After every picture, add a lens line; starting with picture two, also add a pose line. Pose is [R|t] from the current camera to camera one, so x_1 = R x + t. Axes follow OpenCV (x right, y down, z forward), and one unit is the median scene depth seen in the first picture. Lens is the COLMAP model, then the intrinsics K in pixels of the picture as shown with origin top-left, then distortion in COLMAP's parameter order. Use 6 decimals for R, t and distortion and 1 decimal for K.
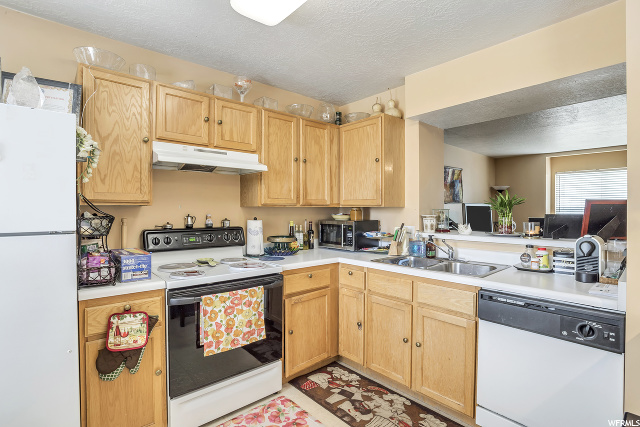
lens RADIAL K [[311.4, 0, 318.2], [0, 311.4, 211.8], [0, 0, 1]] dist [-0.017714, 0.000880]
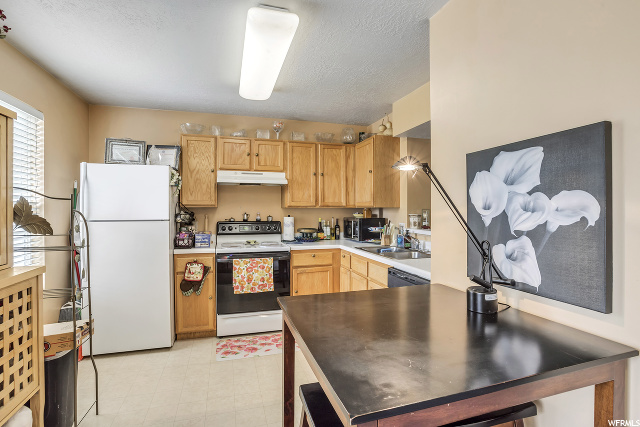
lens RADIAL K [[311.4, 0, 323.2], [0, 311.4, 212.3], [0, 0, 1]] dist [-0.017714, 0.000880]
pose [[0.910060, 0.003122, -0.414466, 0.656586], [-0.002846, 0.999995, 0.001284, 0.003413], [0.414468, 0.000011, 0.910064, -0.312145]]
